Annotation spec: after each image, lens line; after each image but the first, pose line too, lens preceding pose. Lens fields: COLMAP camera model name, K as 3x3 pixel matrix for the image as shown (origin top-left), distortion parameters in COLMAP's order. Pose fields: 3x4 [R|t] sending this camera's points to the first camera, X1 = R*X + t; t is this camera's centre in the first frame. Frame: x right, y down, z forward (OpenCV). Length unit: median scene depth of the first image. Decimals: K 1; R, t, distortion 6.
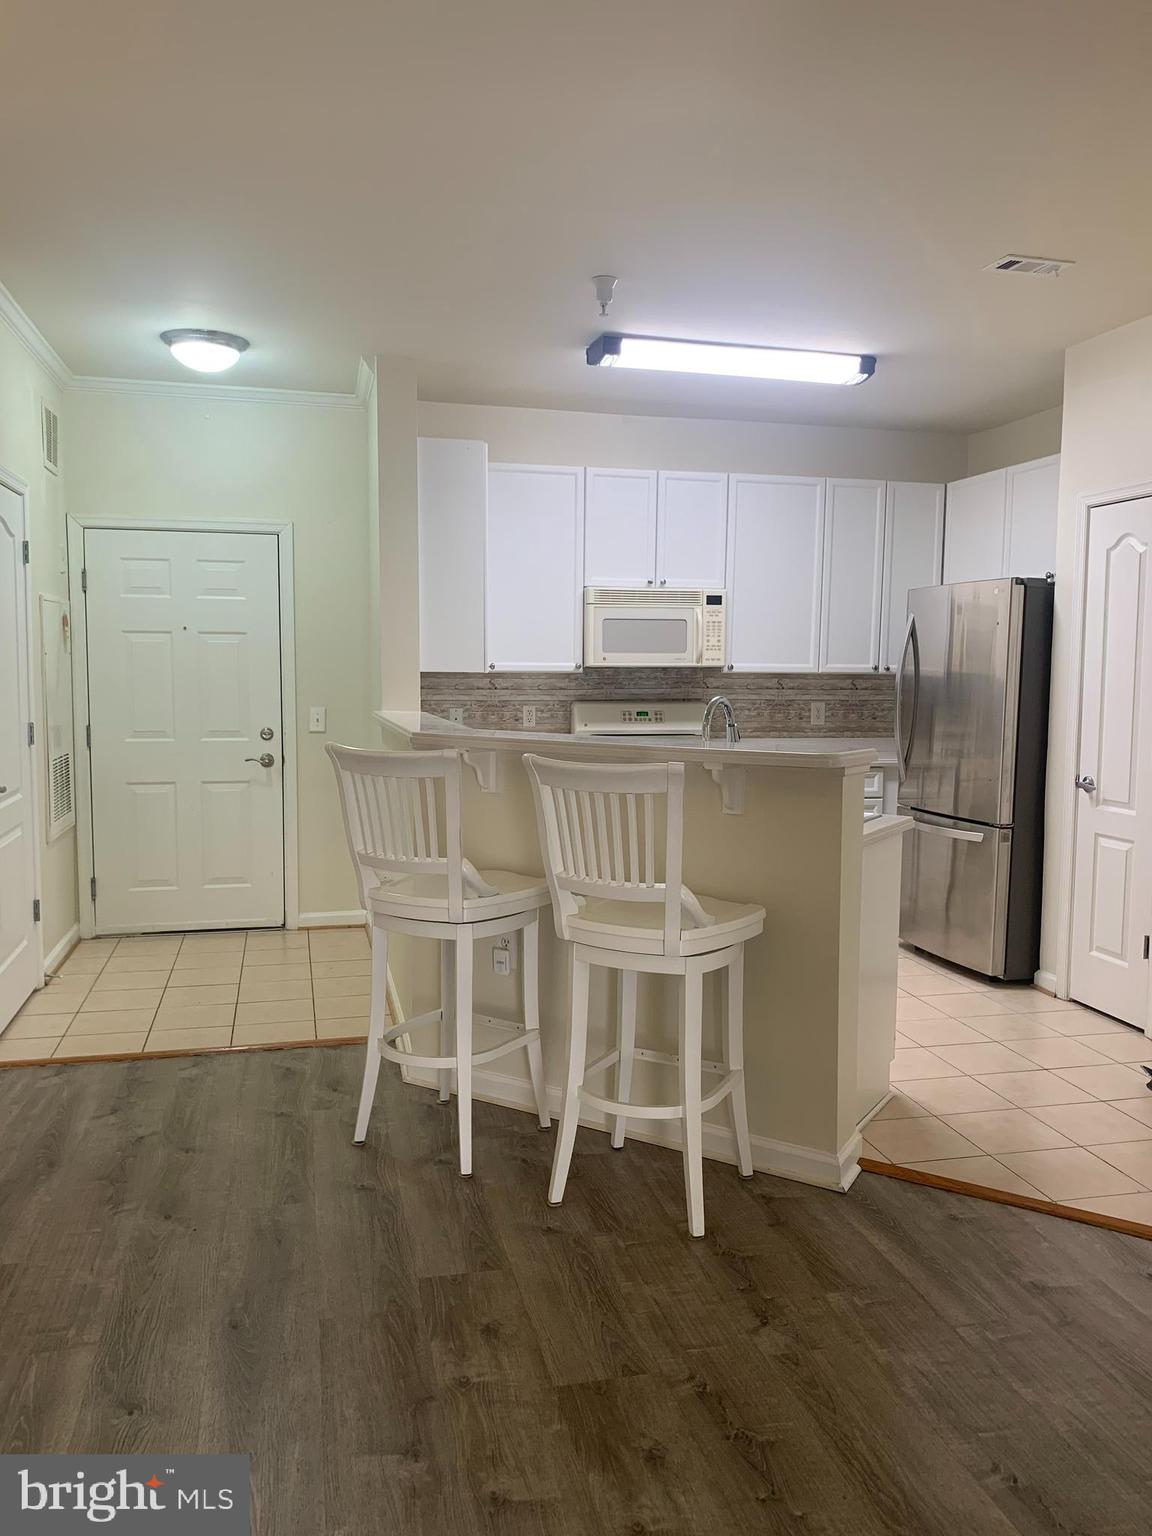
lens RADIAL K [[1186.8, 0, 576.0], [0, 1186.8, 768.0], [0, 0, 1]] dist [0.005842, -0.041585]
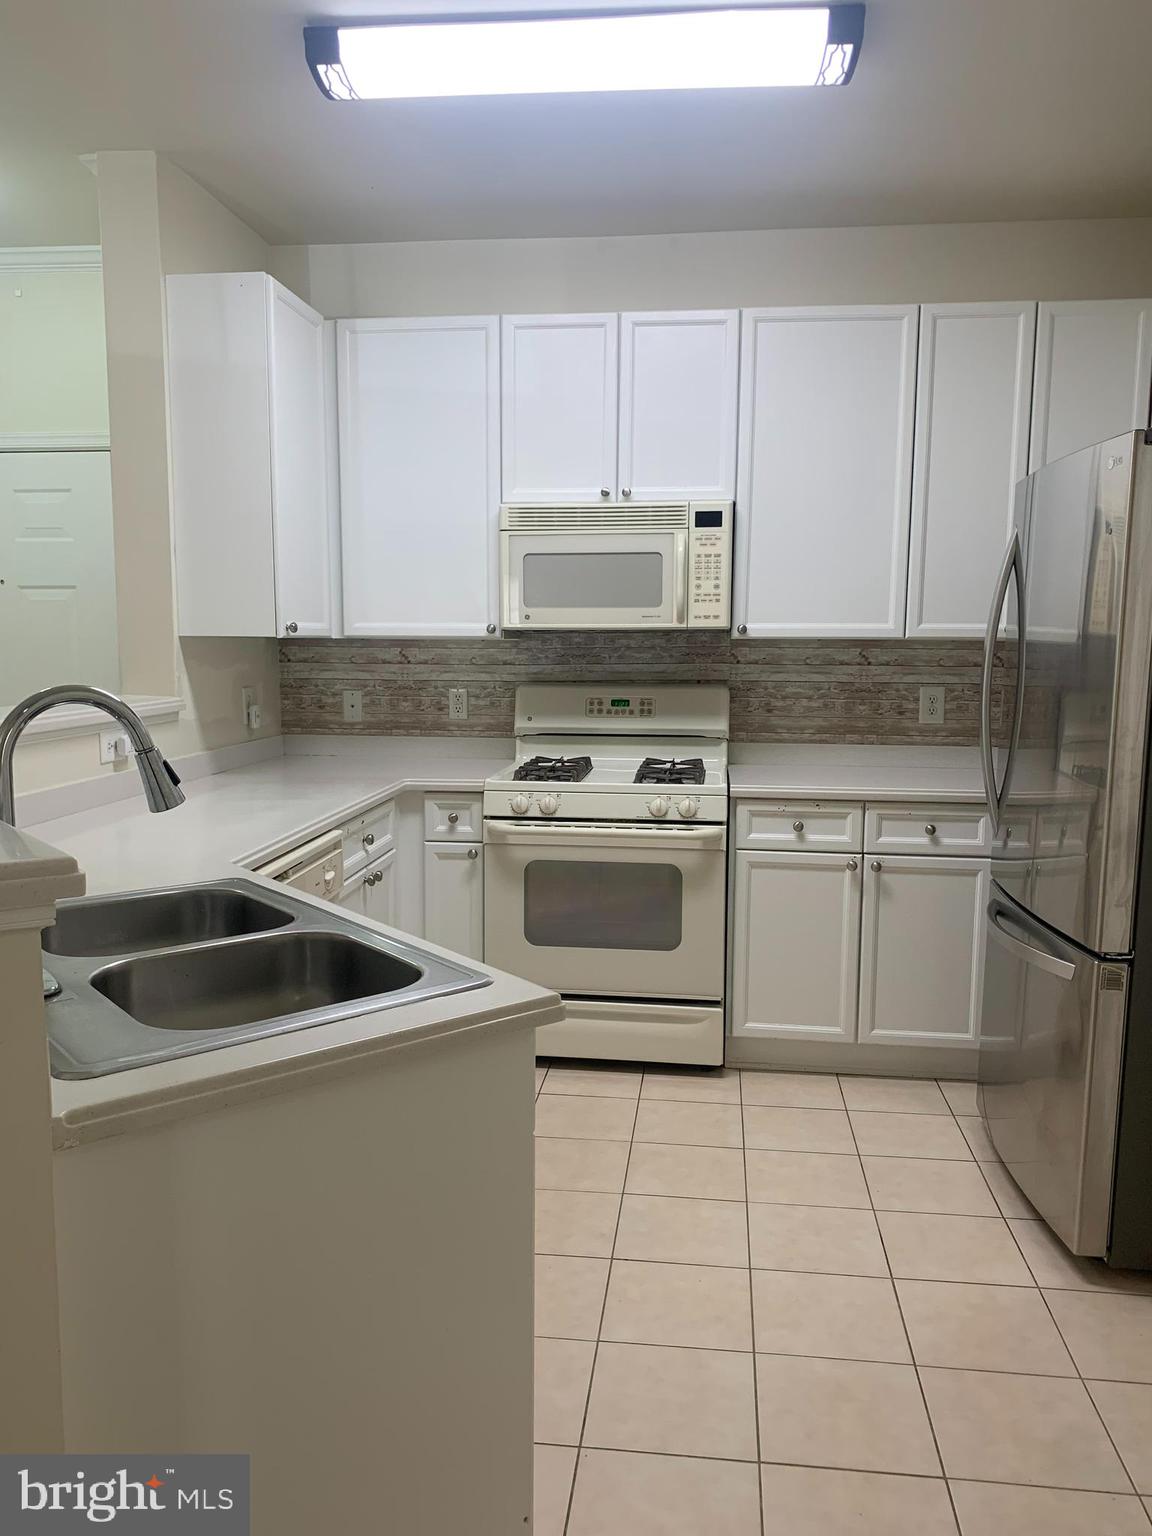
lens RADIAL K [[1186.8, 0, 576.0], [0, 1186.8, 768.0], [0, 0, 1]] dist [0.005842, -0.041585]
pose [[0.939741, 0.033640, -0.340227, 0.263028], [-0.026300, 0.999312, 0.026163, -0.027363], [0.340873, -0.015639, 0.939979, 0.397713]]
